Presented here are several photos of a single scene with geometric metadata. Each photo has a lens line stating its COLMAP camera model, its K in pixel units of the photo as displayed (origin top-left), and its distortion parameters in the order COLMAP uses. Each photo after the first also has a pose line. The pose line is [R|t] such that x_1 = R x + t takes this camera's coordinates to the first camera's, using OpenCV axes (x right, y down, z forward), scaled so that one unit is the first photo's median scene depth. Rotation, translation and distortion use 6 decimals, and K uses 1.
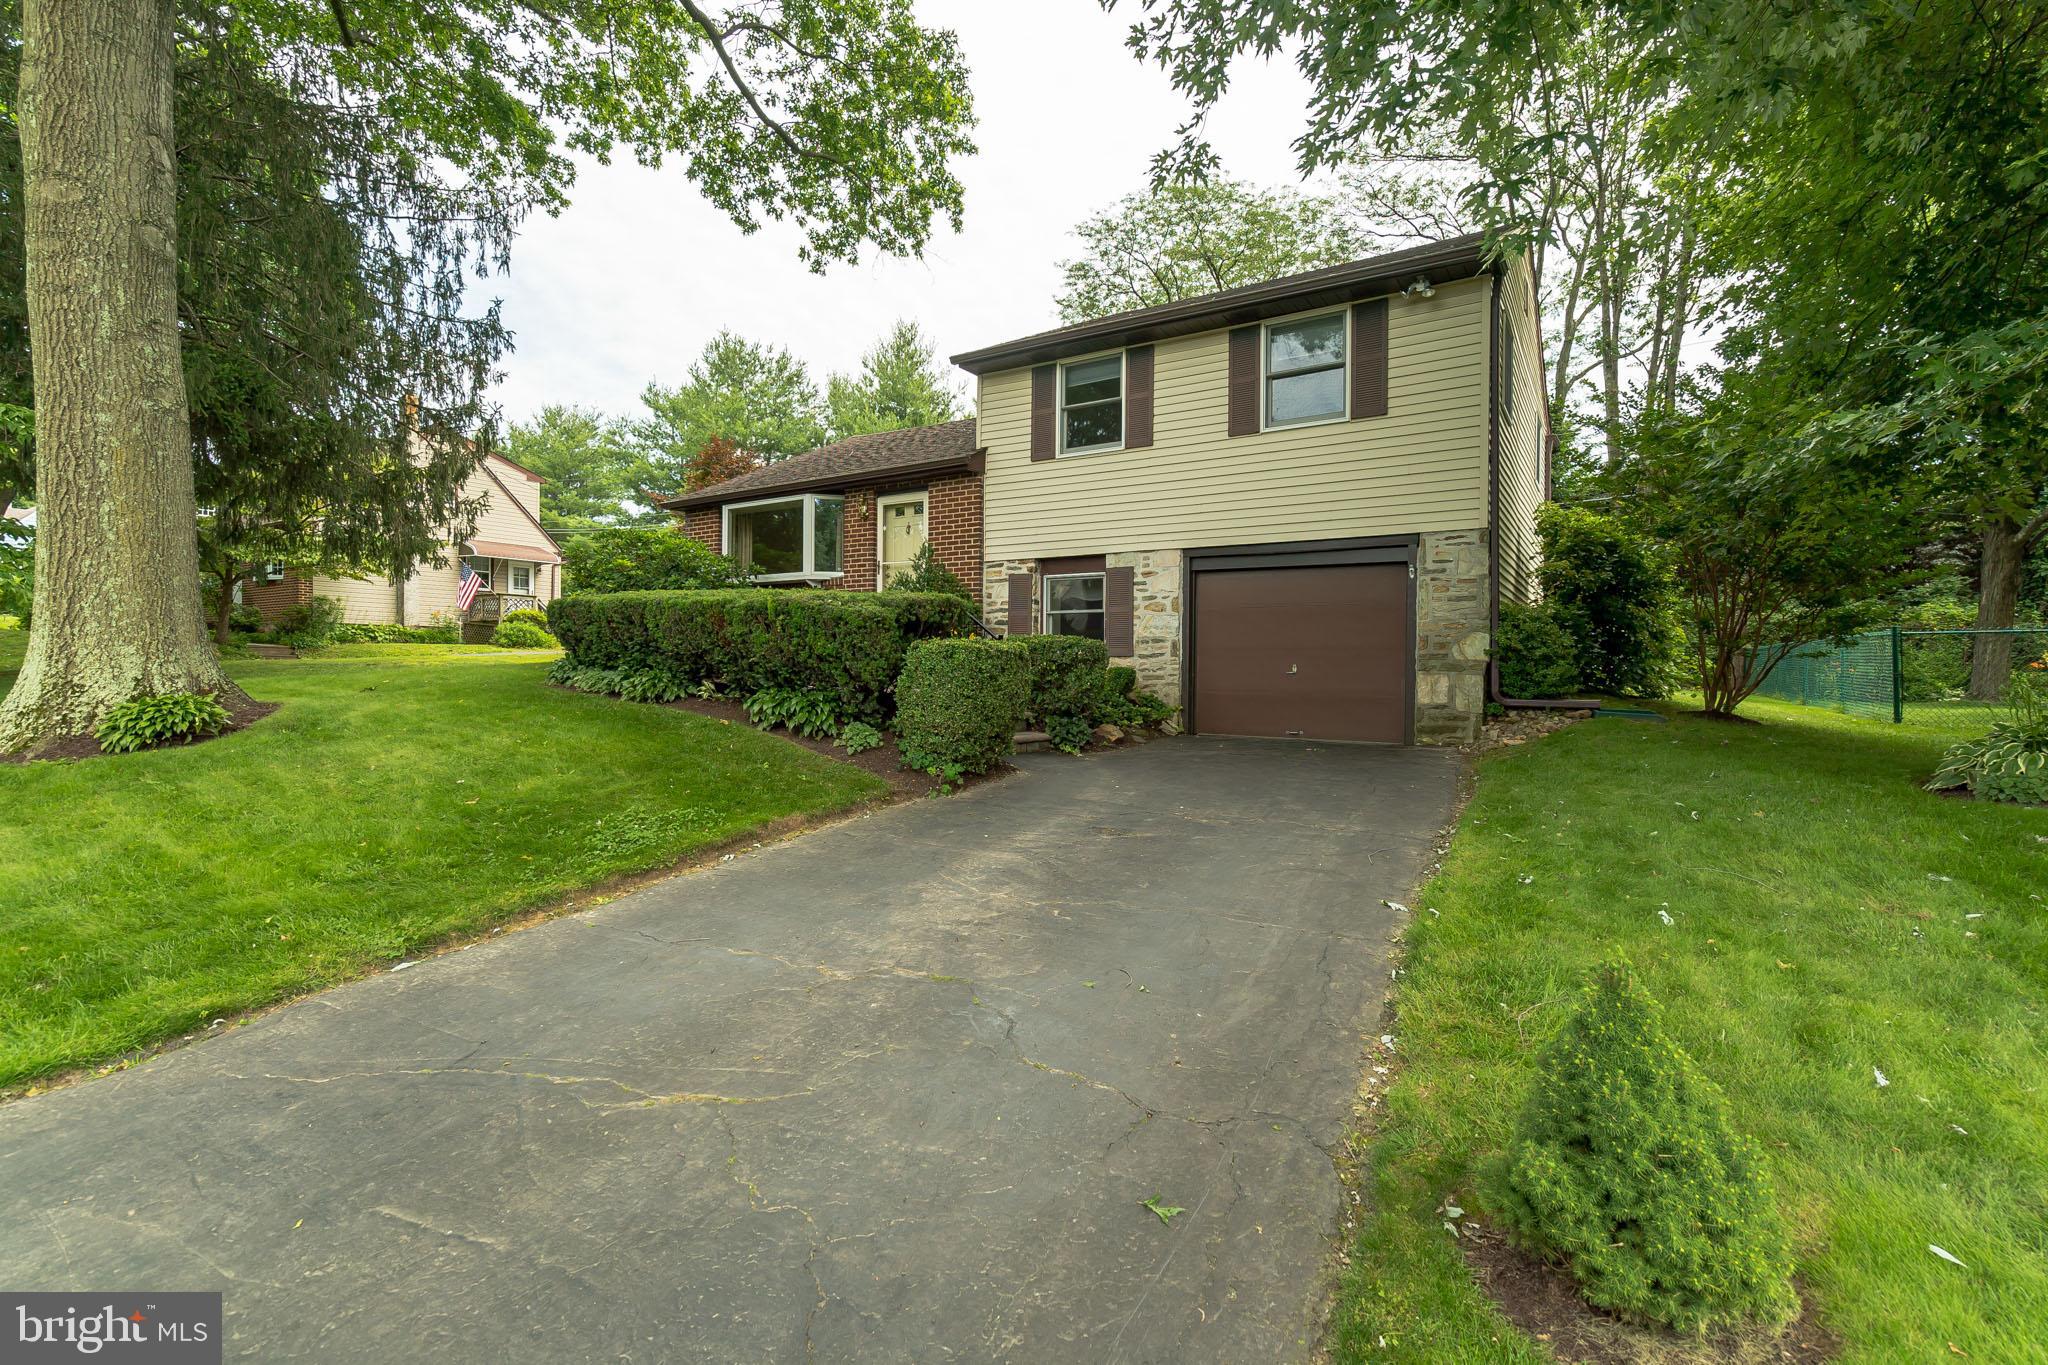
lens RADIAL K [[942.2, 0, 1053.7], [0, 942.2, 661.7], [0, 0, 1]] dist [-0.008026, -0.000211]
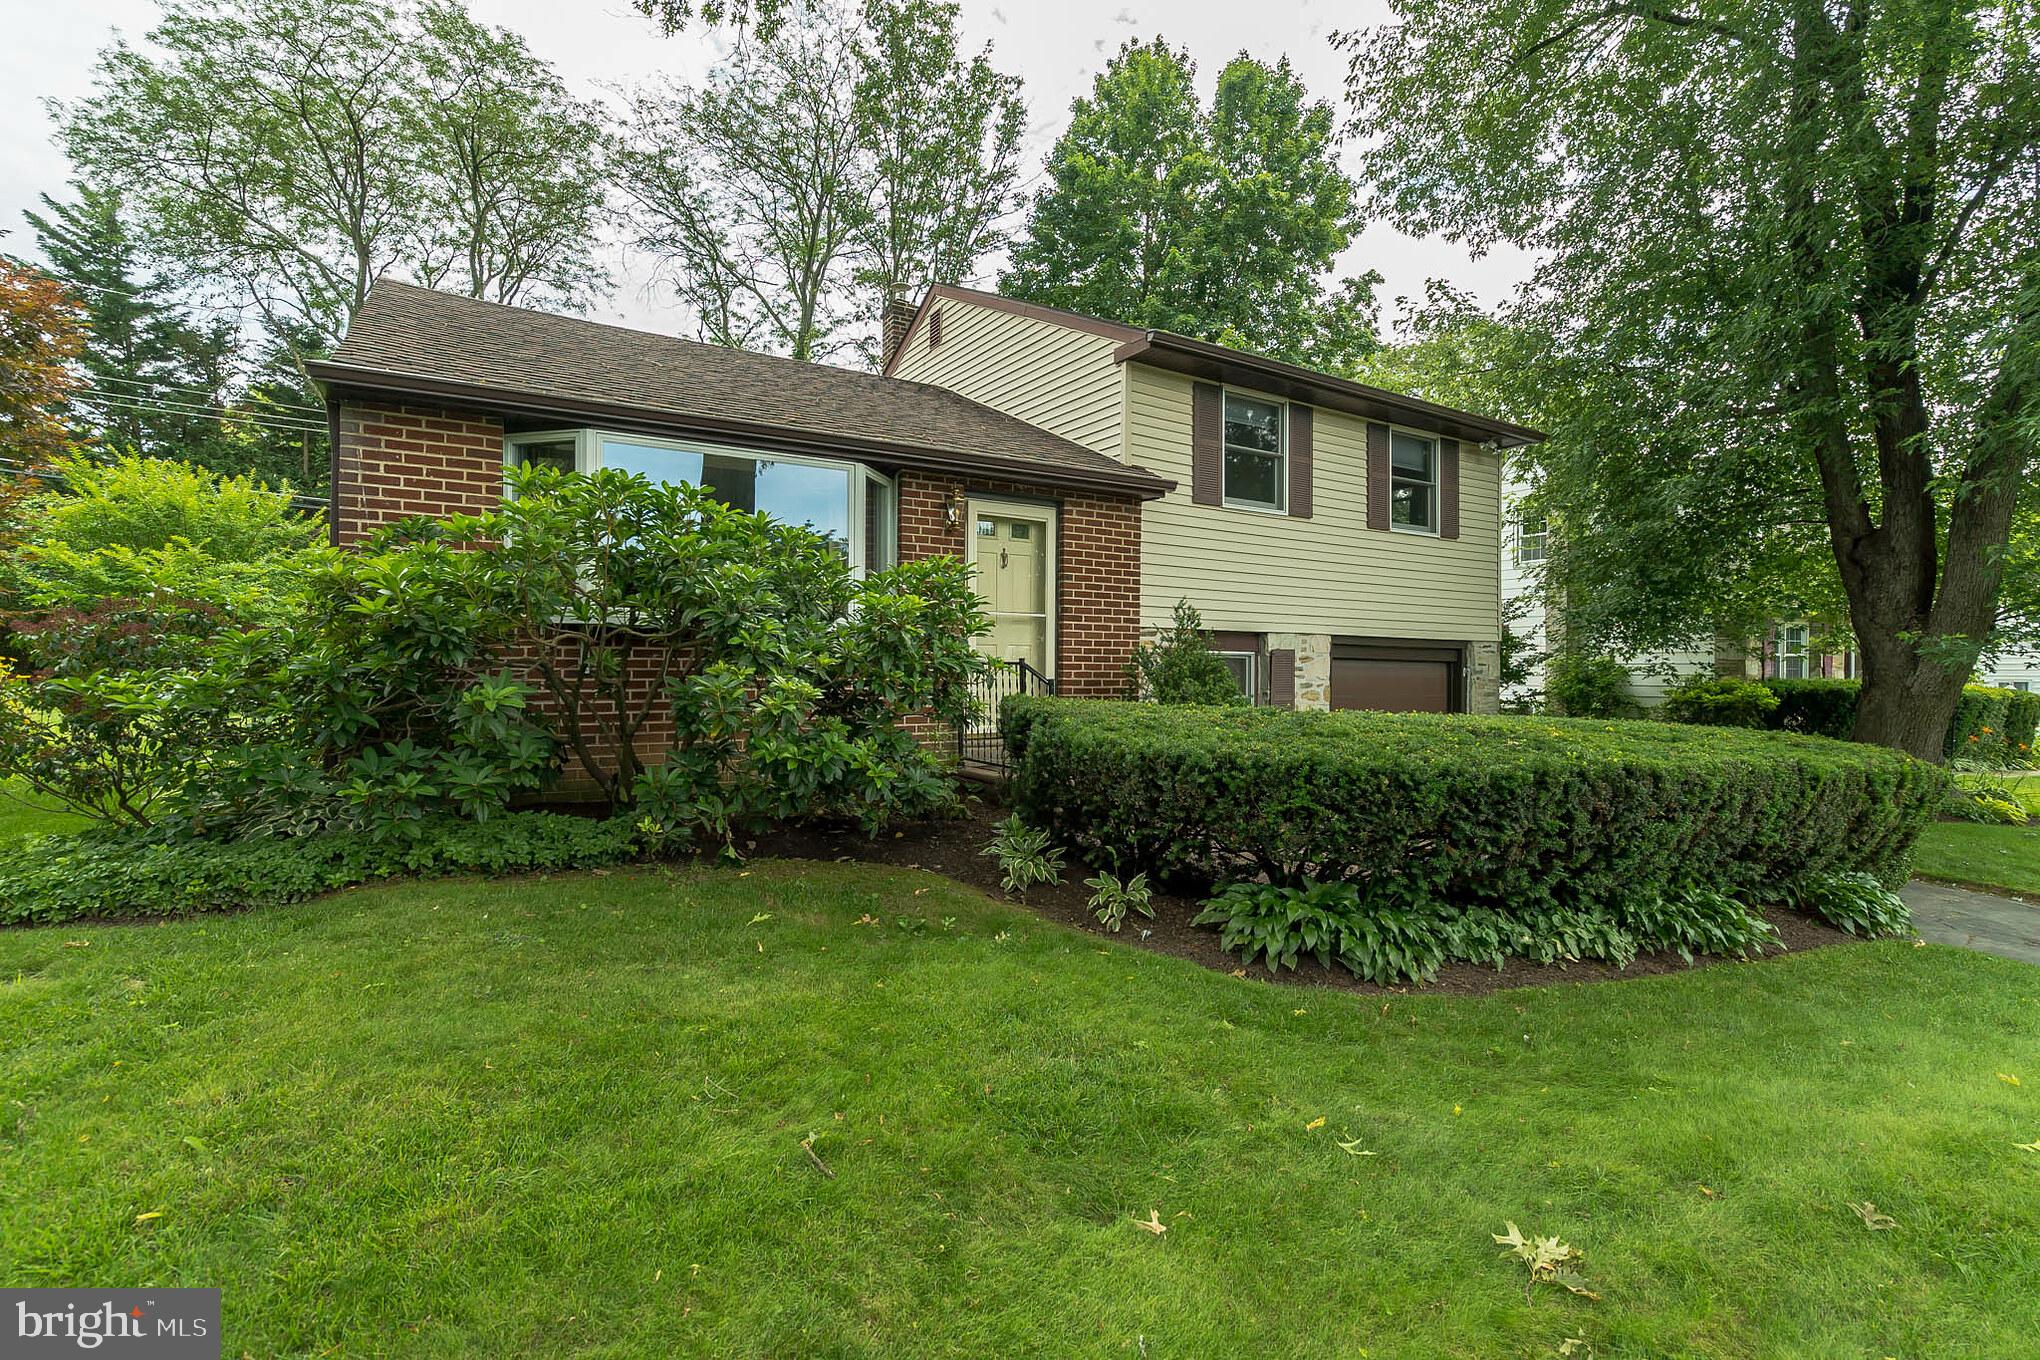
lens RADIAL K [[938.5, 0, 1049.6], [0, 938.5, 659.3], [0, 0, 1]] dist [-0.008026, -0.000211]
pose [[0.427140, 0.007661, 0.904153, -0.743742], [-0.012983, 0.999913, -0.002339, -0.079305], [-0.904092, -0.010739, 0.427202, 0.756858]]
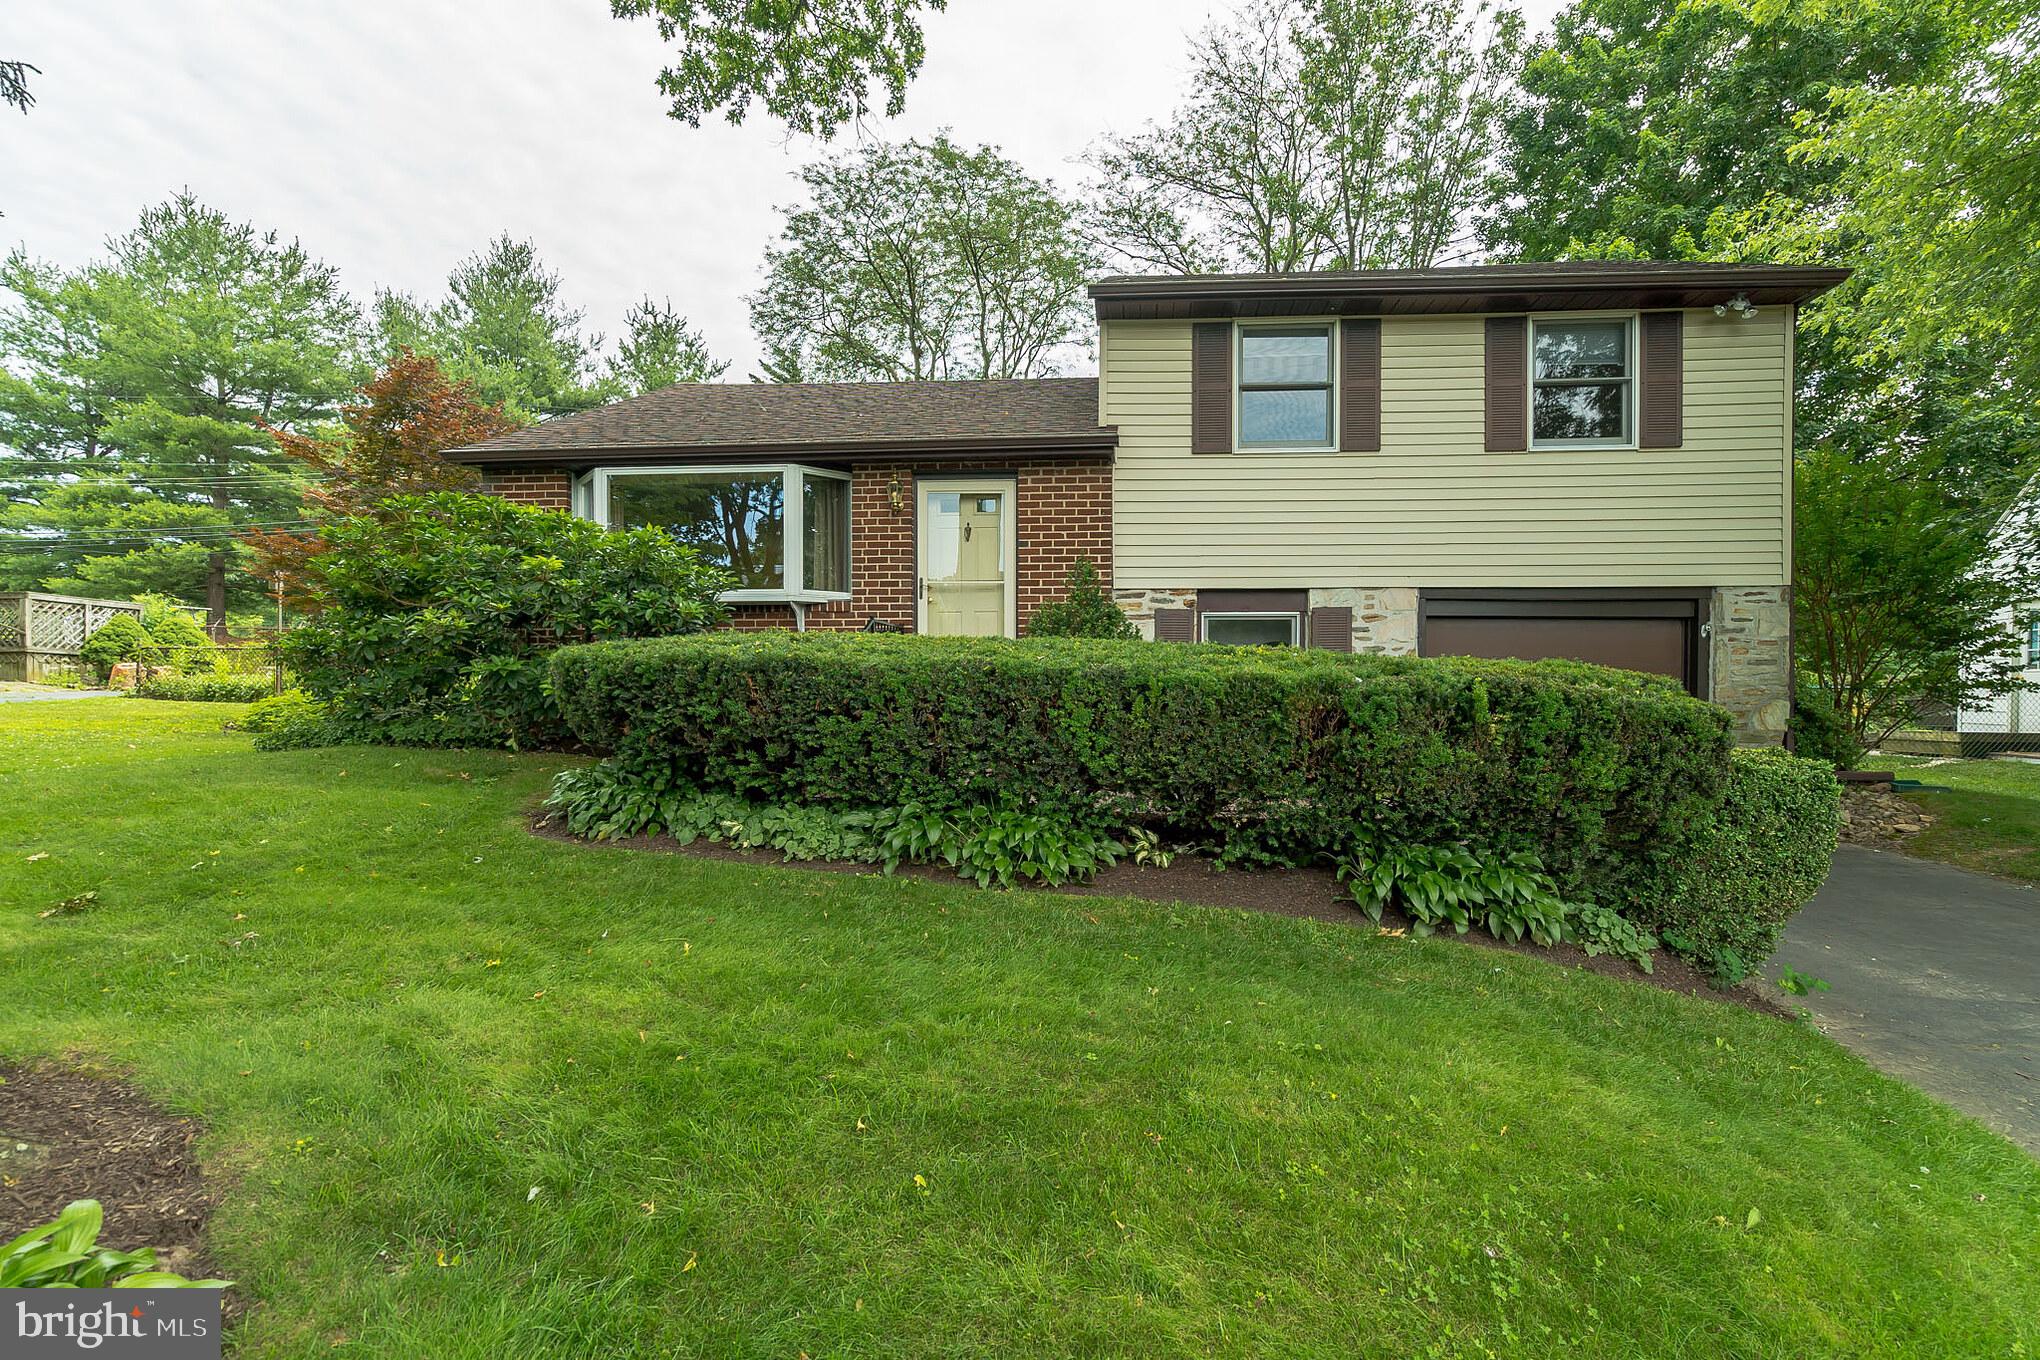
lens RADIAL K [[941.4, 0, 1013.9], [0, 941.4, 680.0], [0, 0, 1]] dist [-0.002735, 0.000011]
pose [[0.878254, -0.004275, 0.478176, -0.472875], [0.001219, 0.999977, 0.006702, -0.043339], [-0.478194, -0.005303, 0.878238, 0.420362]]
